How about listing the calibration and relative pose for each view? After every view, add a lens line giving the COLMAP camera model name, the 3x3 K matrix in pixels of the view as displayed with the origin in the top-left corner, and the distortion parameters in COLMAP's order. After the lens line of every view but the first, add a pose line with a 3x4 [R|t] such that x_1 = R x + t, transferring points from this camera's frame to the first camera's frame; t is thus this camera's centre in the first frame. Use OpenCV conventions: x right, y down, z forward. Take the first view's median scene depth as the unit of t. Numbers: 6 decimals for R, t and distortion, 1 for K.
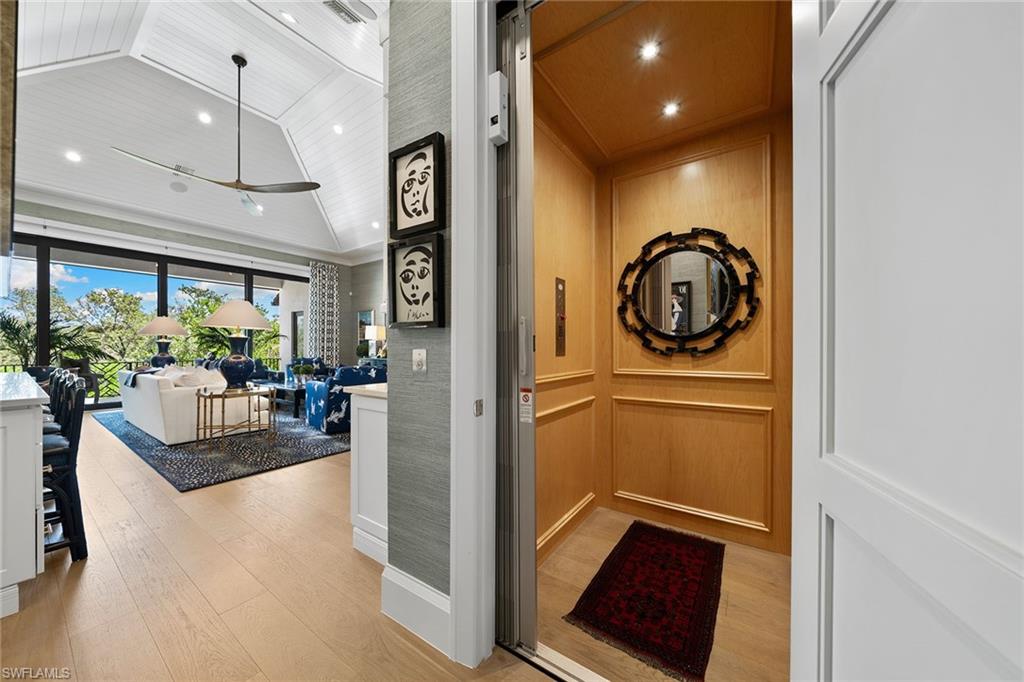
lens RADIAL K [[351.1, 0, 512.0], [0, 351.1, 341.0], [0, 0, 1]] dist [0.000415, 0.000034]
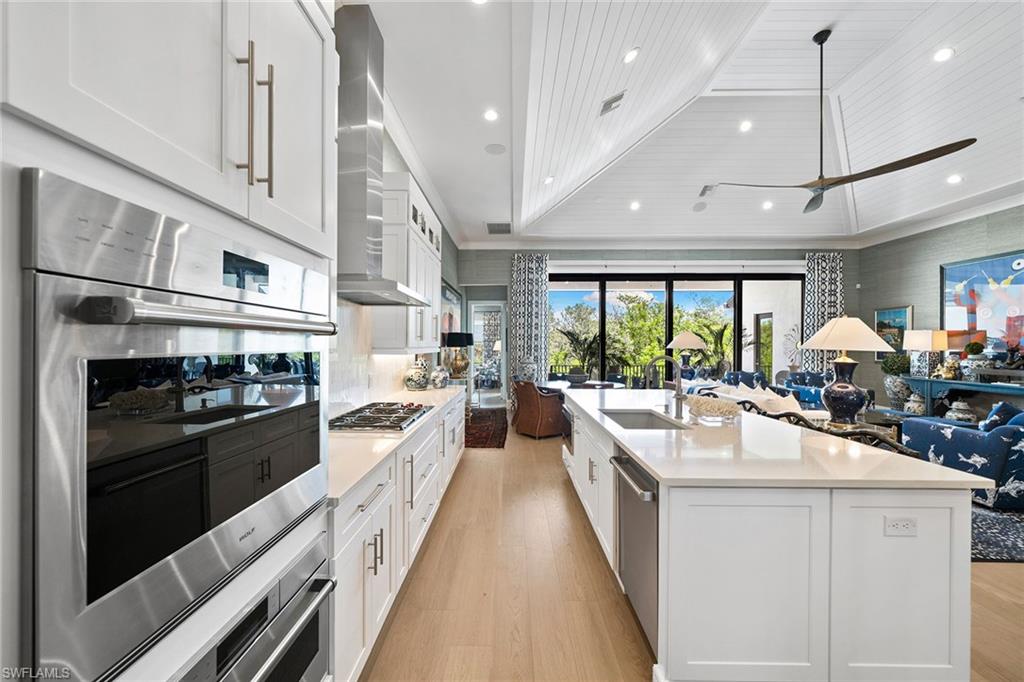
lens RADIAL K [[393.2, 0, 512.0], [0, 393.2, 341.0], [0, 0, 1]] dist [-0.002710, -0.000282]
pose [[0.564937, -0.010023, -0.825073, -0.214705], [0.017452, 0.999848, -0.000197, -0.035458], [0.824949, -0.014288, 0.565026, -0.085265]]
